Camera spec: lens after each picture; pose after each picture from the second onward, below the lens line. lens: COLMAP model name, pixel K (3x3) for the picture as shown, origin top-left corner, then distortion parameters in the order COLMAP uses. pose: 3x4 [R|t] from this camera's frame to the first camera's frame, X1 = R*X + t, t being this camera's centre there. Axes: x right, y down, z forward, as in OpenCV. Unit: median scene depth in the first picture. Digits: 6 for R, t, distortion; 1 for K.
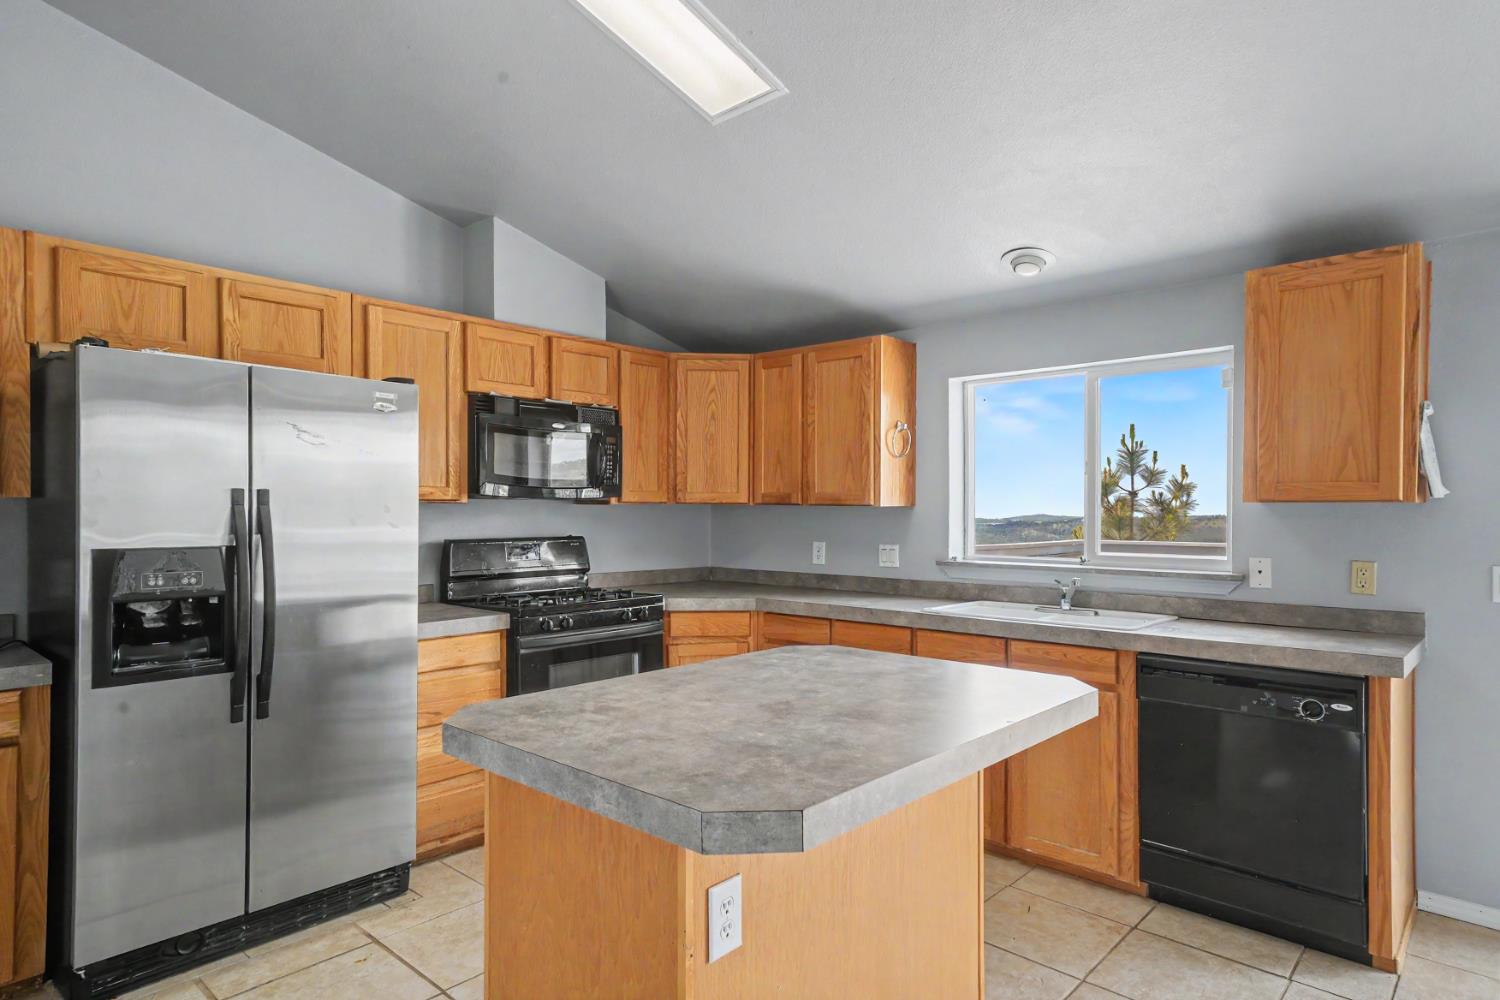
lens RADIAL K [[847.9, 0, 738.6], [0, 847.9, 512.3], [0, 0, 1]] dist [0.027767, 0.000296]
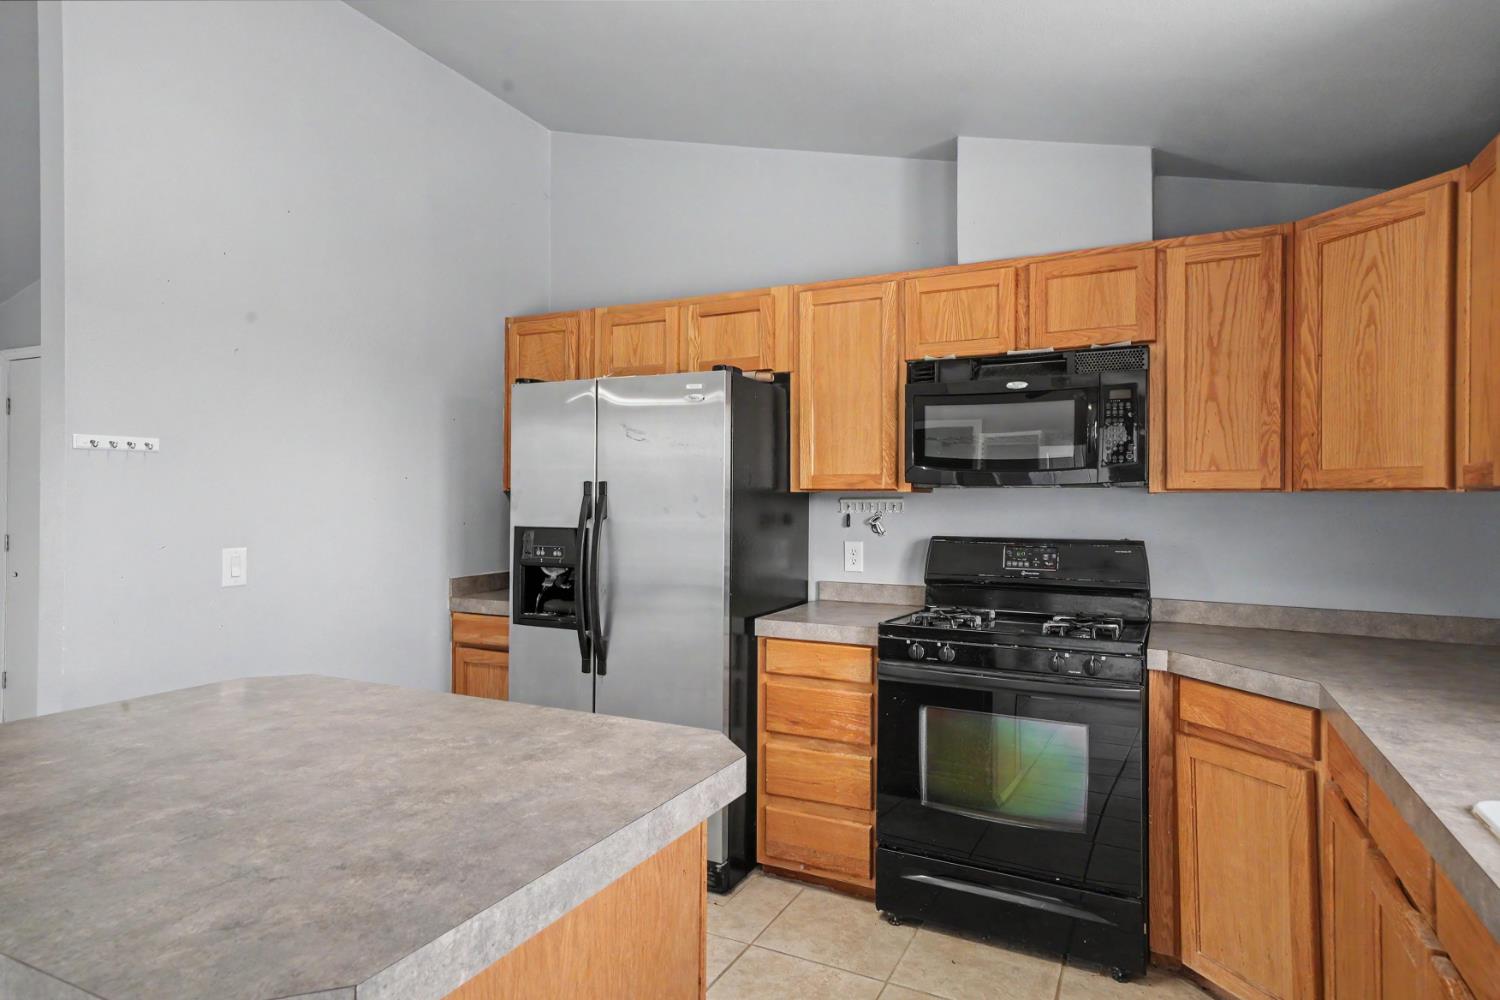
lens RADIAL K [[847.9, 0, 745.8], [0, 847.9, 497.9], [0, 0, 1]] dist [0.027767, 0.000296]
pose [[0.278823, -0.004966, -0.960330, 0.415802], [-0.008761, 0.999932, -0.007714, 0.001988], [0.960302, 0.010564, 0.278761, 0.569574]]
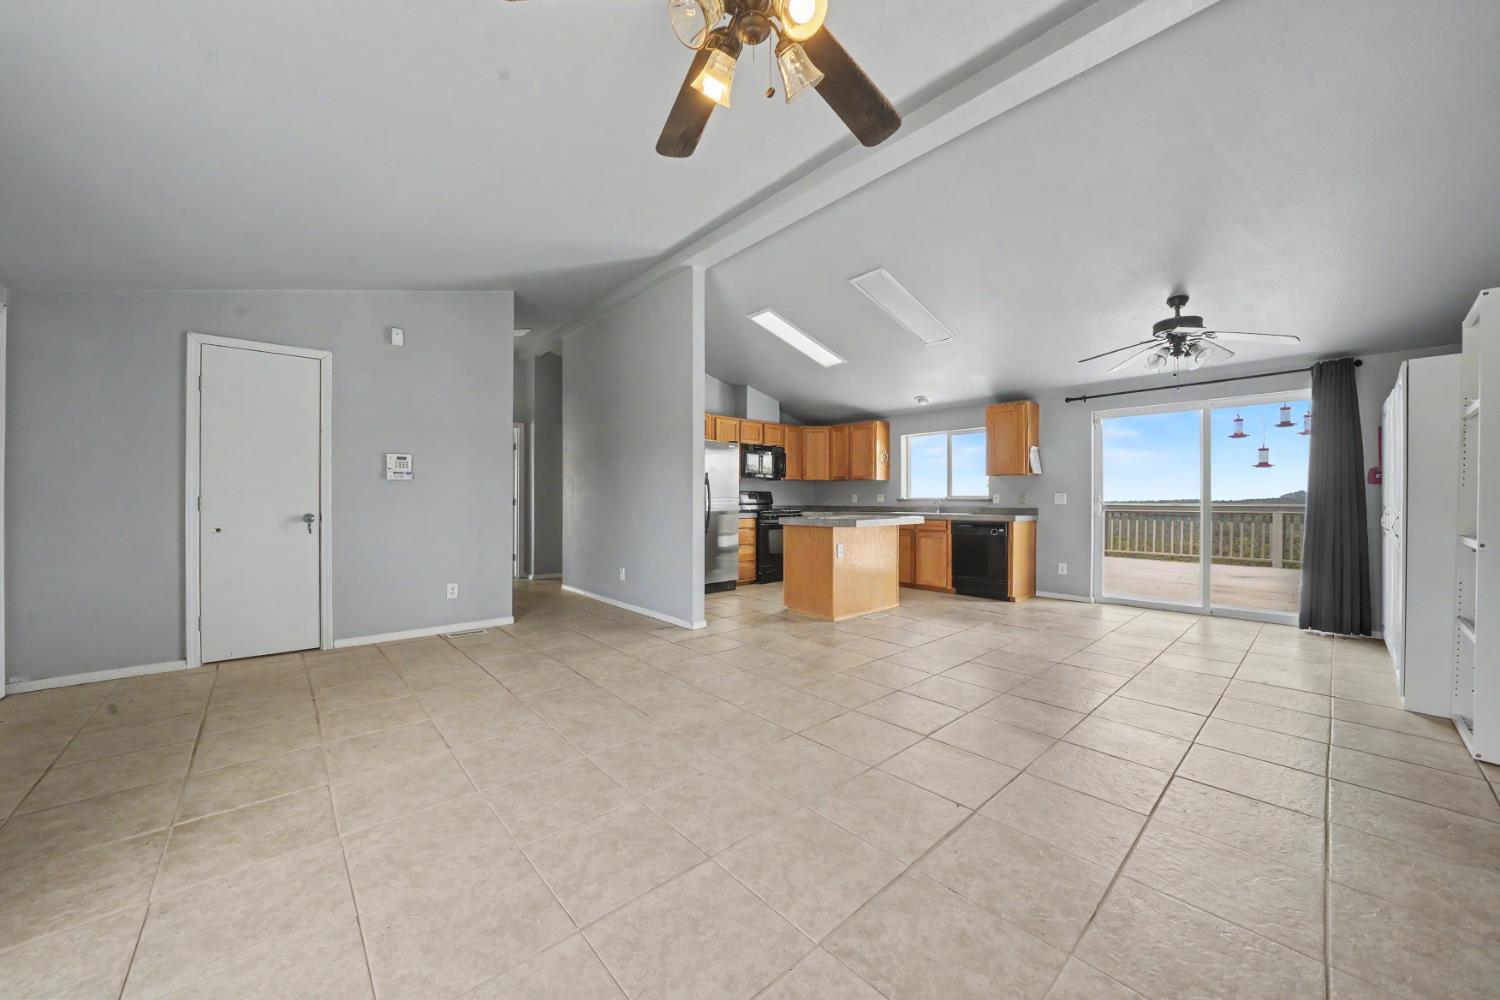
lens RADIAL K [[529.7, 0, 742.9], [0, 529.7, 496.8], [0, 0, 1]] dist [-0.009704, -0.000119]
pose [[0.994926, -0.000973, -0.100602, -0.106916], [0.000373, 0.999982, -0.005991, 0.062238], [0.100606, 0.005923, 0.994909, -0.860339]]
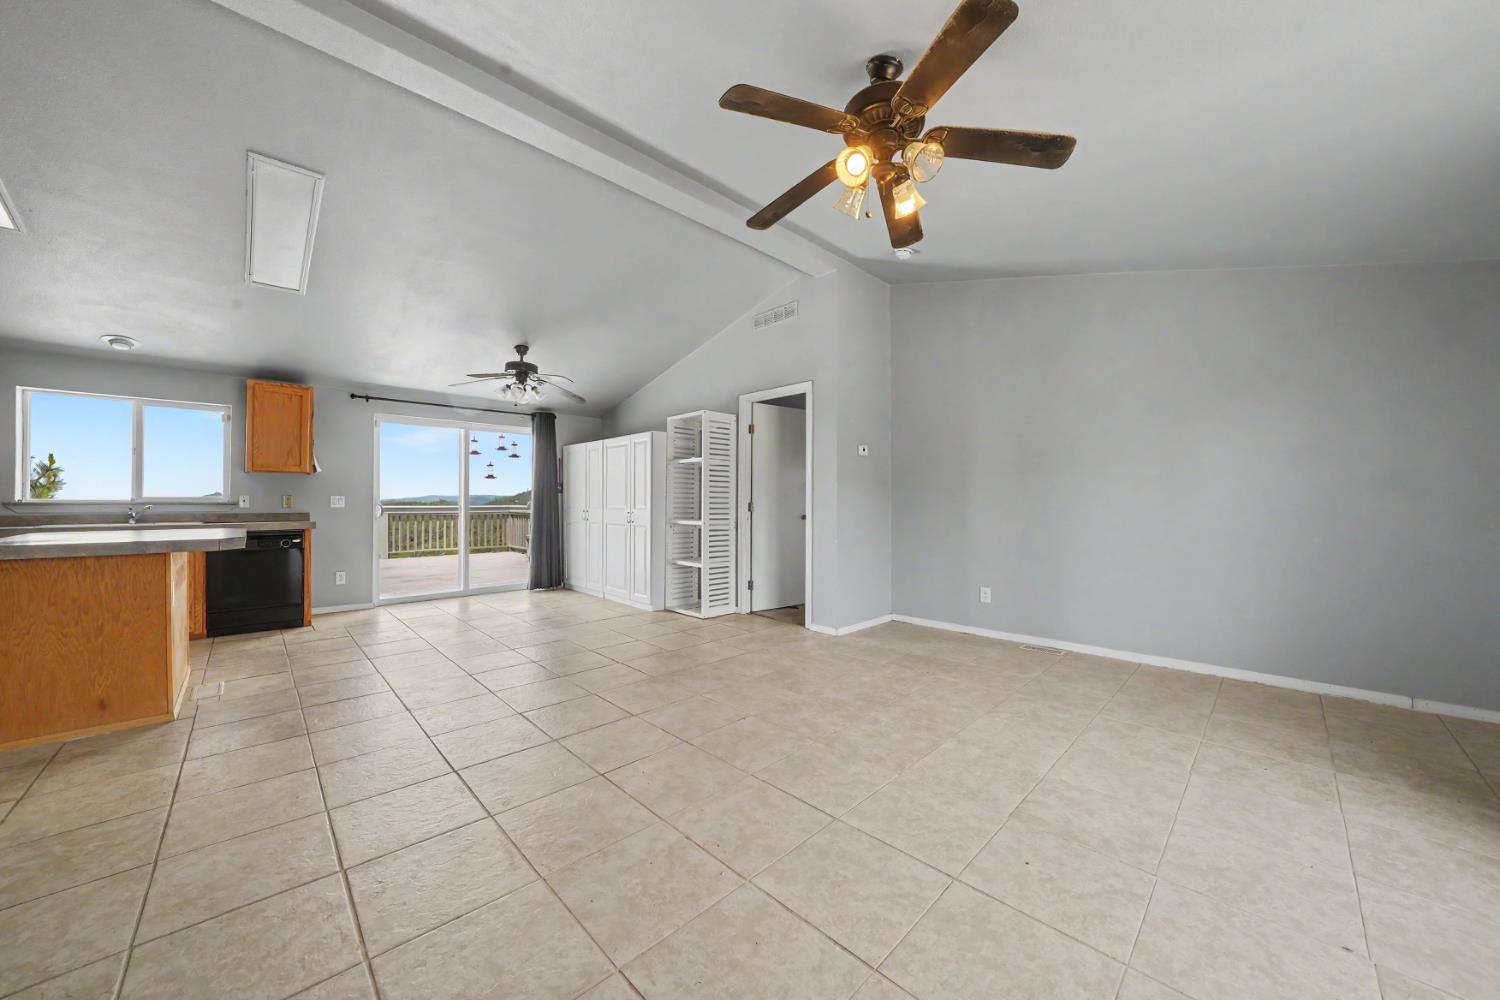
lens RADIAL K [[529.7, 0, 736.9], [0, 529.7, 496.0], [0, 0, 1]] dist [-0.009704, -0.000119]
pose [[0.072093, 0.009879, 0.997349, -0.636082], [0.000574, 0.999950, -0.009947, 0.058228], [-0.997398, 0.001290, 0.072084, -0.411491]]
